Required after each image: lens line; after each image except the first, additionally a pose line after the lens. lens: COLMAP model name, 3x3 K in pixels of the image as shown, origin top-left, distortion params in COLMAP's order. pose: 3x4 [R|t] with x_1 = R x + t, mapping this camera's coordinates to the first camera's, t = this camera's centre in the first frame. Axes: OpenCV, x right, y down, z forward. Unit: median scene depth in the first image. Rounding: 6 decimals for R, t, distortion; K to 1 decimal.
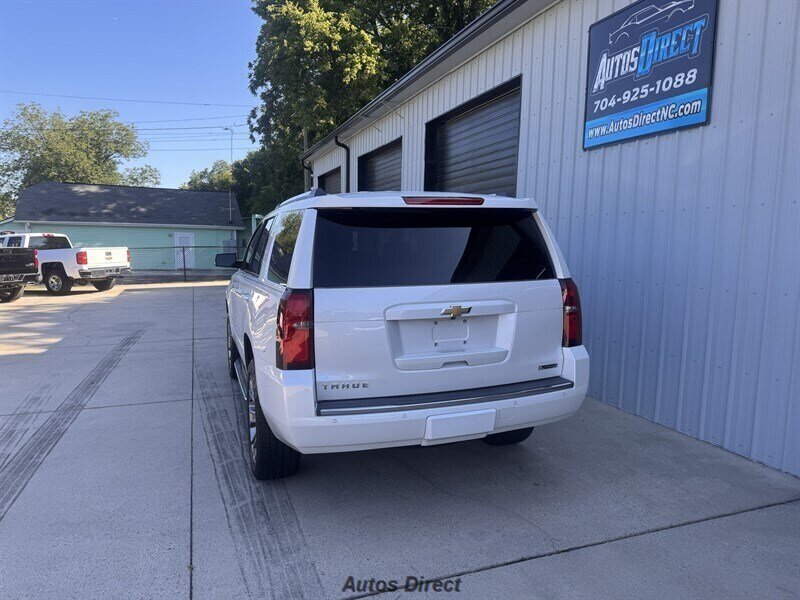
lens RADIAL K [[564.2, 0, 403.0], [0, 564.2, 301.9], [0, 0, 1]] dist [0.040623, -0.051738]
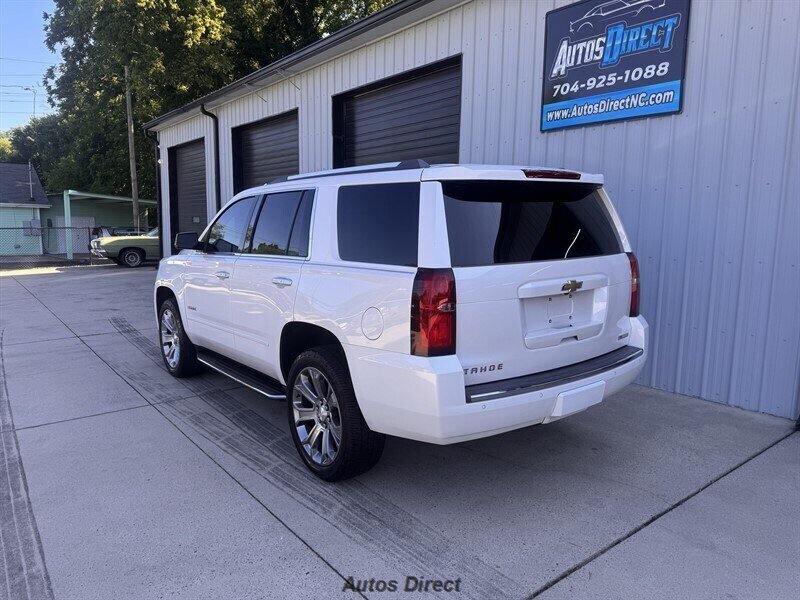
lens RADIAL K [[565.5, 0, 402.2], [0, 565.5, 298.3], [0, 0, 1]] dist [0.020592, -0.025794]
pose [[0.950920, -0.044339, 0.306243, -0.291892], [0.035756, 0.998796, 0.033583, -0.003896], [-0.307363, -0.020985, 0.951361, 0.080591]]
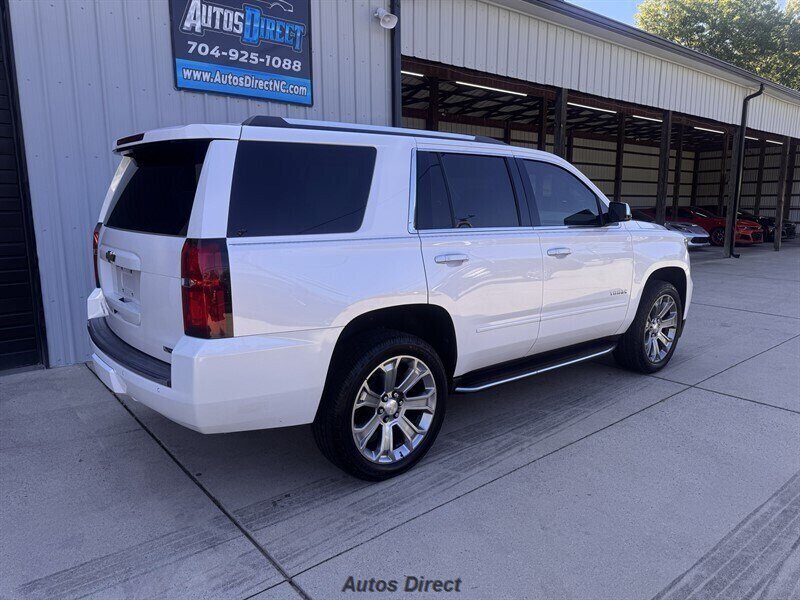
lens RADIAL K [[569.1, 0, 396.5], [0, 569.1, 302.3], [0, 0, 1]] dist [0.005627, -0.004495]
pose [[-0.333339, -0.175756, 0.926280, -0.804747], [0.098430, 0.970614, 0.219590, -0.108318], [-0.937655, 0.164372, -0.306244, 1.116001]]
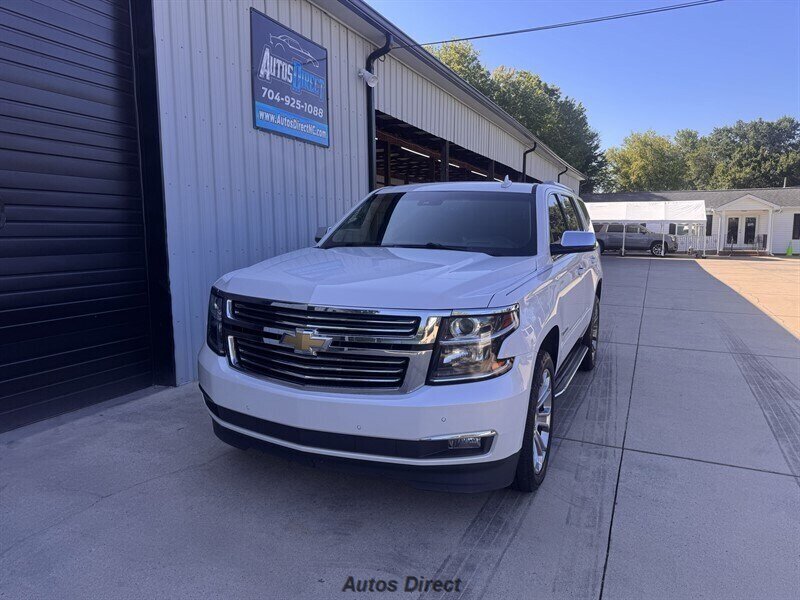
lens RADIAL K [[564.2, 0, 403.0], [0, 564.2, 301.9], [0, 0, 1]] dist [0.040623, -0.051738]
pose [[-0.718741, -0.101024, 0.687899, -0.691588], [0.065139, 0.975252, 0.211284, -0.175021], [-0.692220, 0.196668, -0.694373, 1.772352]]
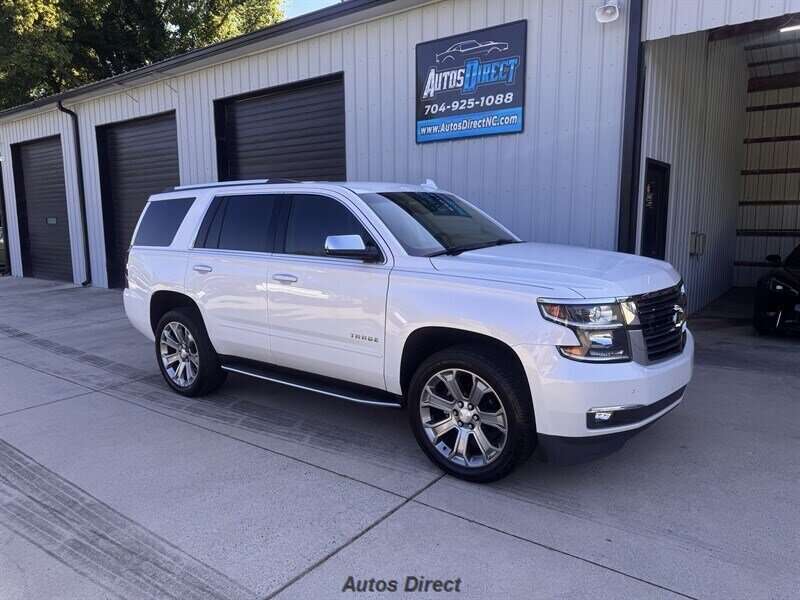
lens RADIAL K [[562.5, 0, 399.4], [0, 562.5, 302.8], [0, 0, 1]] dist [0.045470, -0.053692]
pose [[0.841874, -0.102739, 0.529805, -0.473411], [0.080162, 0.994628, 0.065497, 0.005507], [-0.533687, -0.012670, 0.845587, -0.066908]]
